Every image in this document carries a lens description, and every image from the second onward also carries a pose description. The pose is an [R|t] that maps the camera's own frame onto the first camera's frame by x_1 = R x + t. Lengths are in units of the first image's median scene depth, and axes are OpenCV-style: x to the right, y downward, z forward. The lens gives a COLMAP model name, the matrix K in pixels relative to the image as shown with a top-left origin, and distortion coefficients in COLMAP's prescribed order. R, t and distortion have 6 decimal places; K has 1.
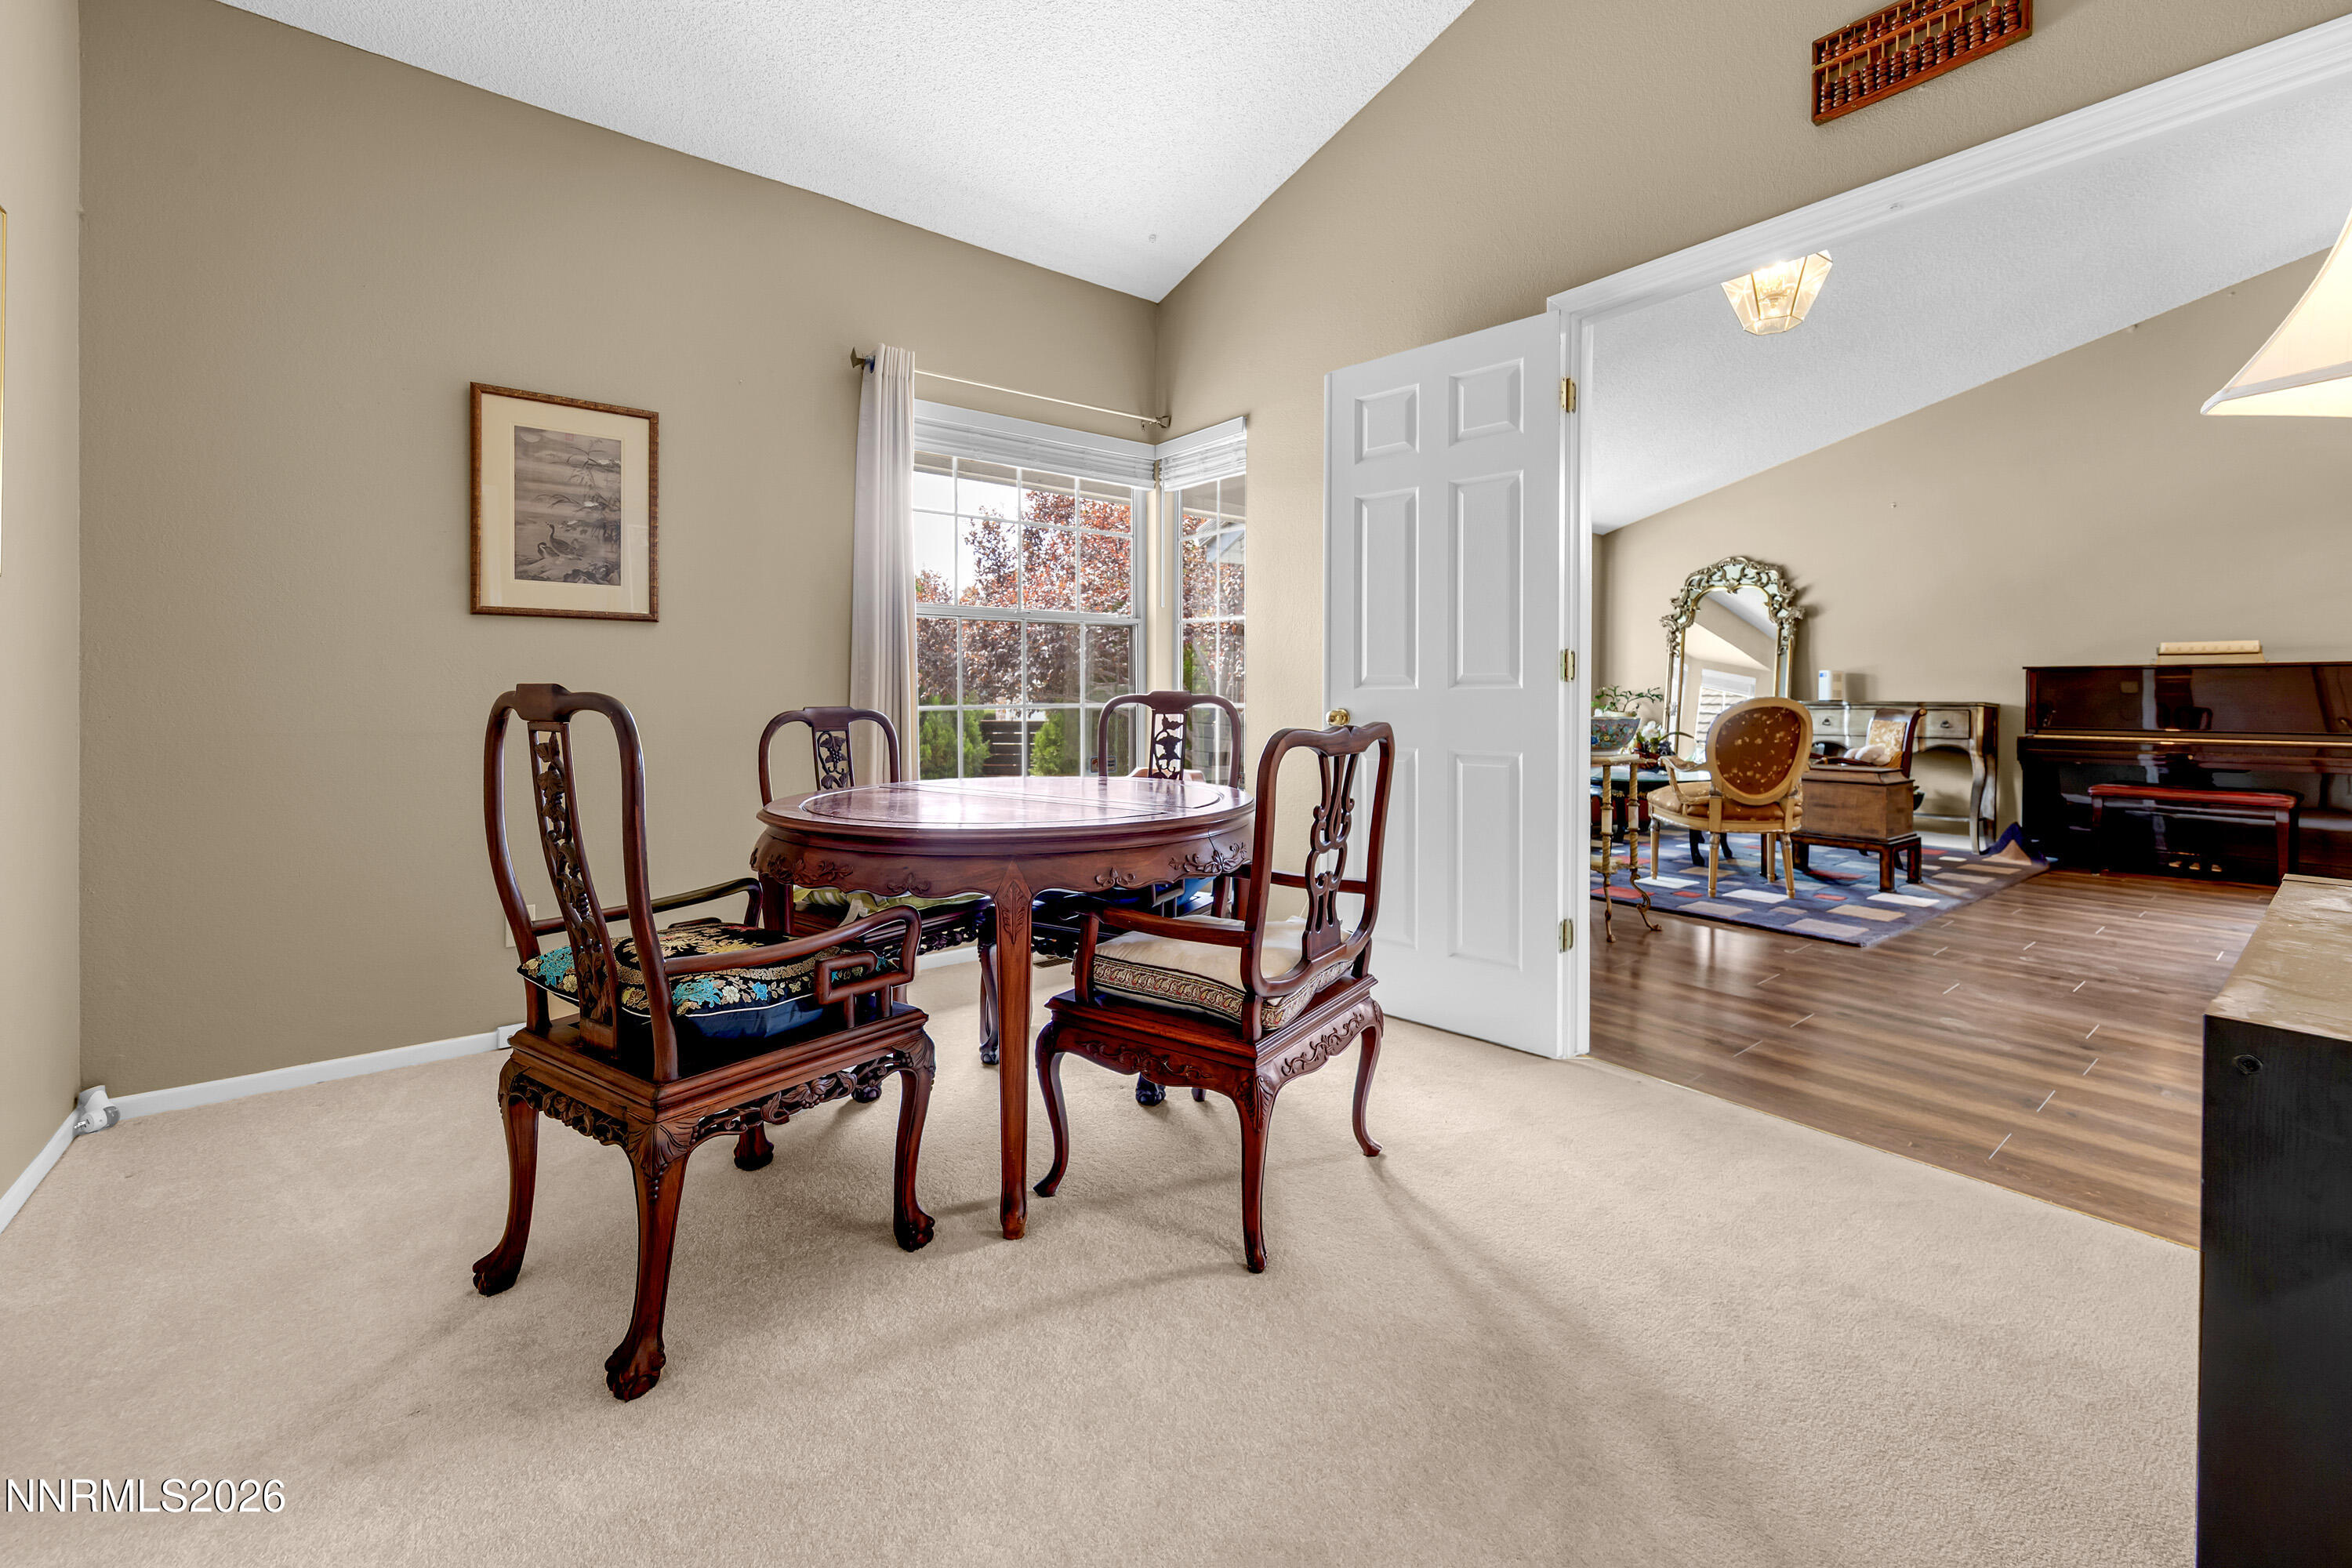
lens RADIAL K [[970.4, 0, 1192.0], [0, 970.4, 782.5], [0, 0, 1]] dist [-0.000429, -0.000185]
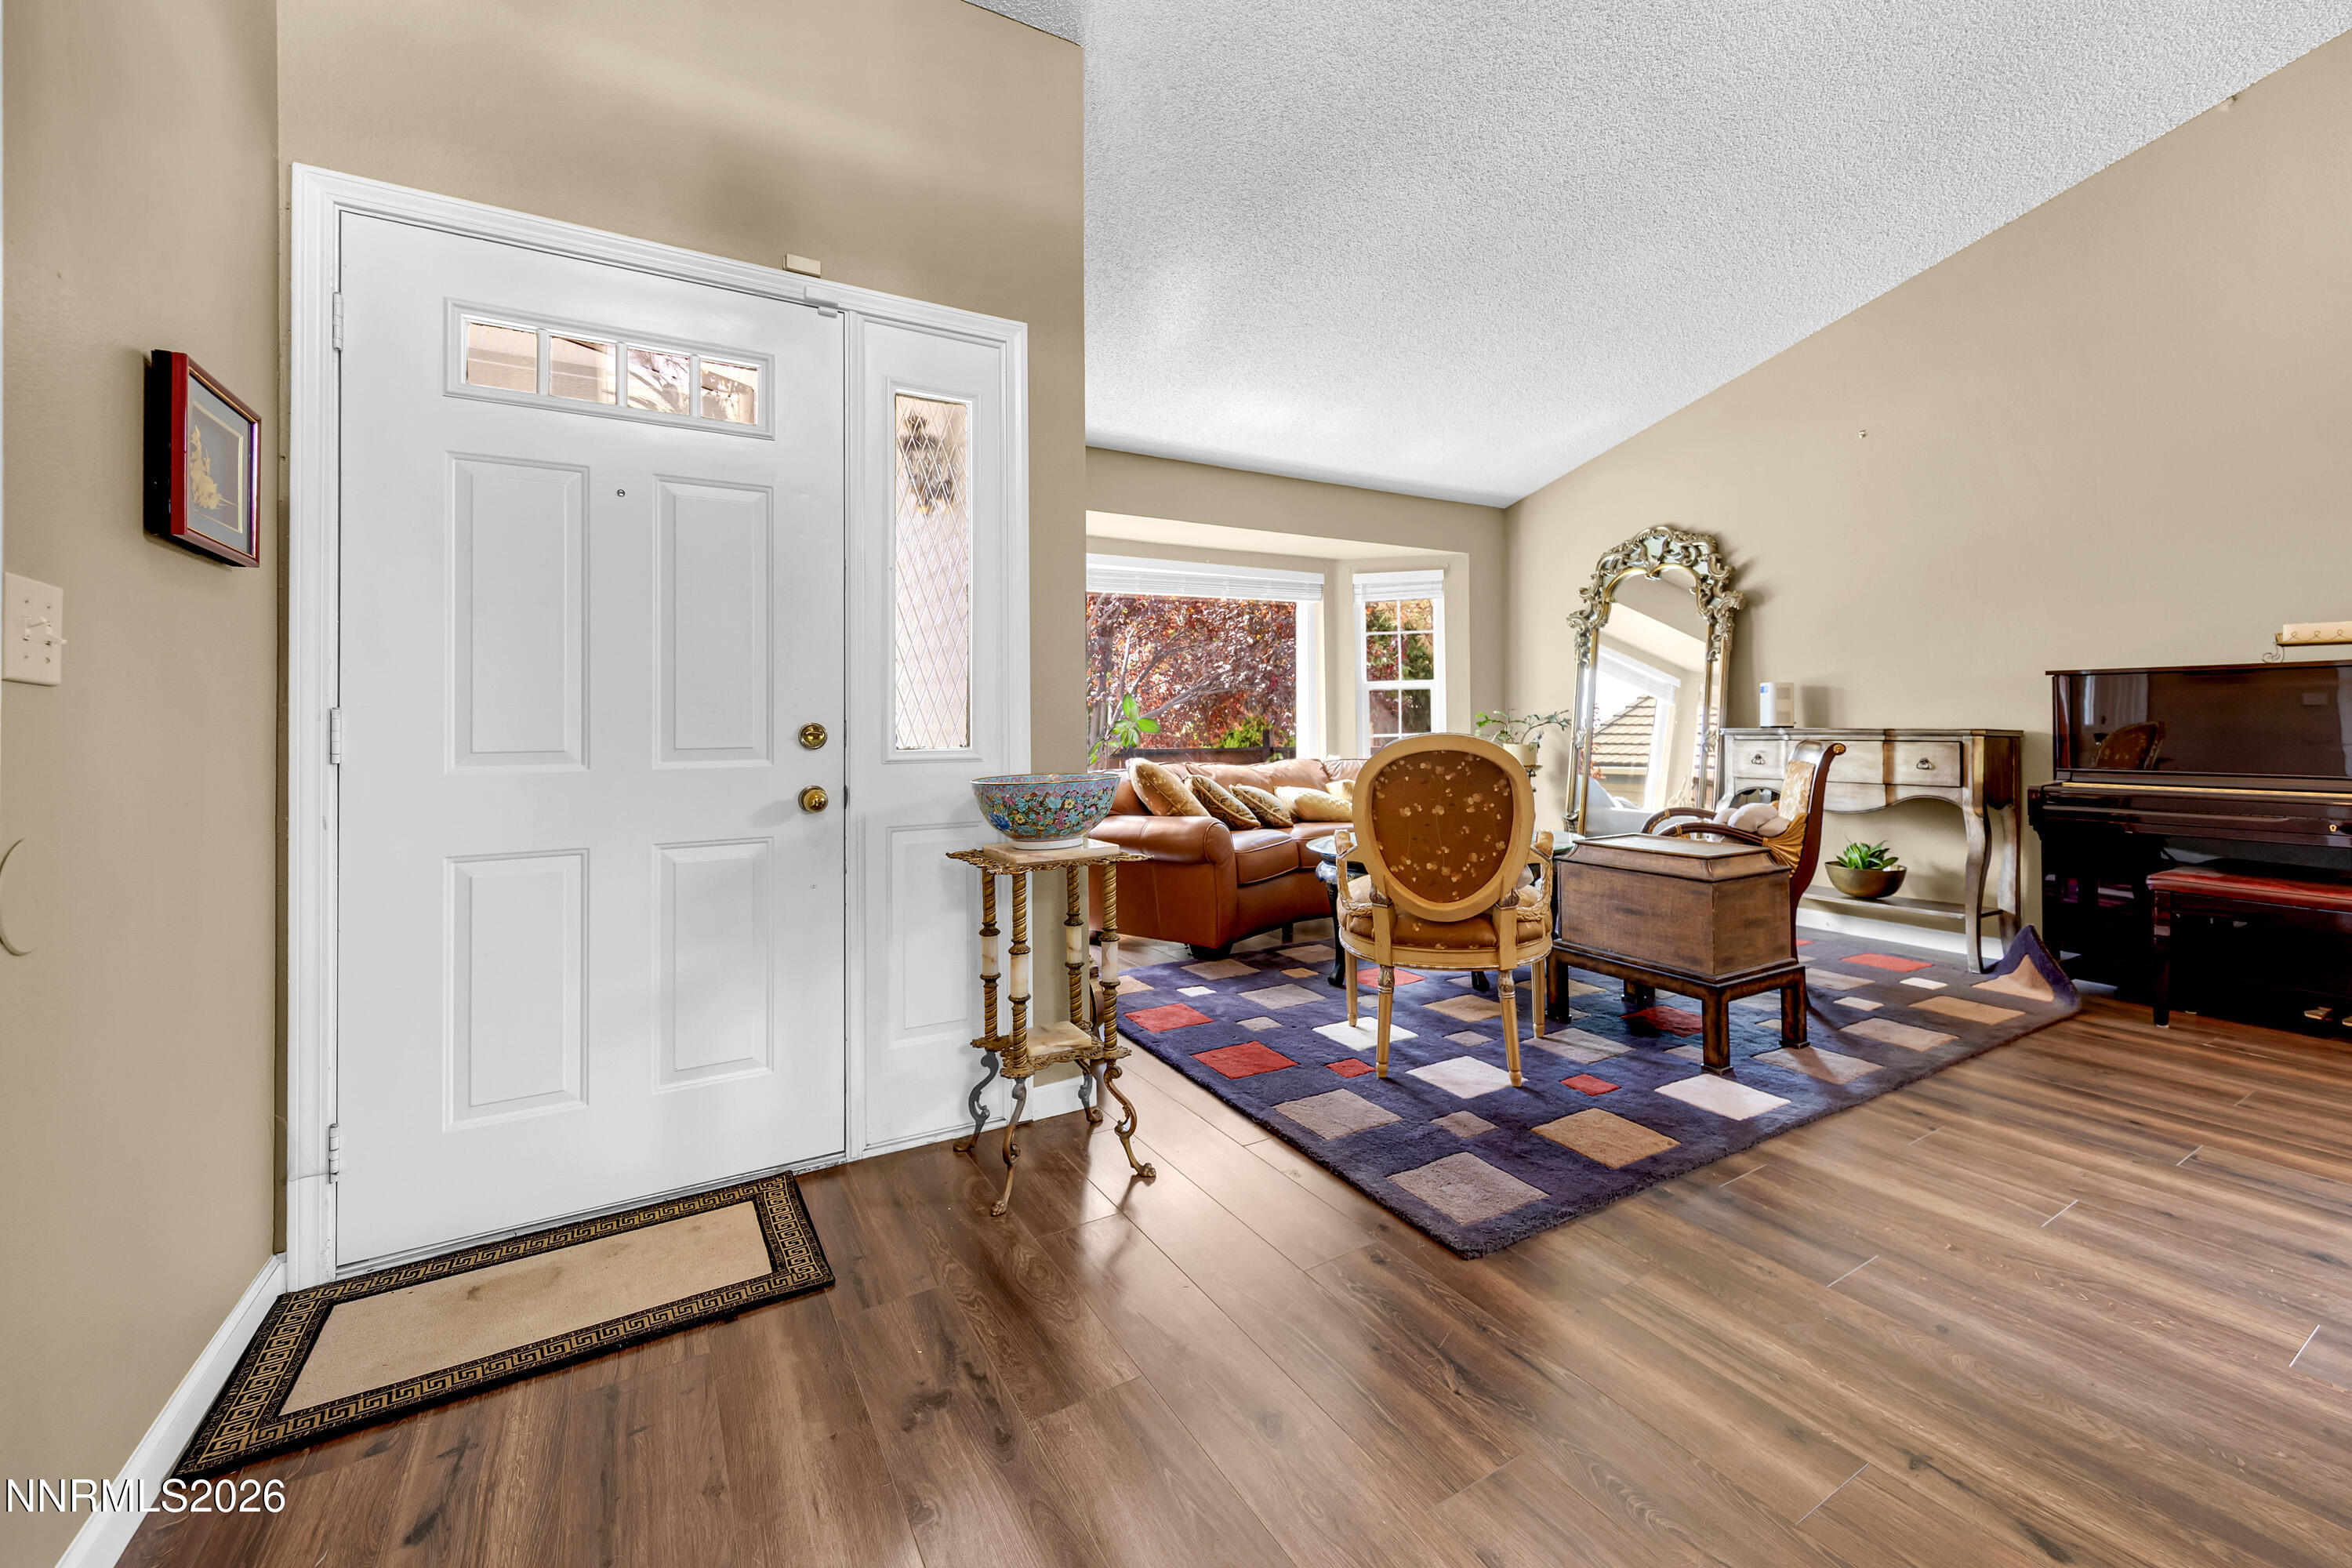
lens RADIAL K [[968.2, 0, 1211.9], [0, 968.2, 791.6], [0, 0, 1]] dist [0.001477, 0.000372]
pose [[0.992824, -0.006502, -0.119407, 0.401344], [0.004659, 0.999866, -0.015705, -0.035035], [0.119493, 0.015036, 0.992721, 0.323889]]
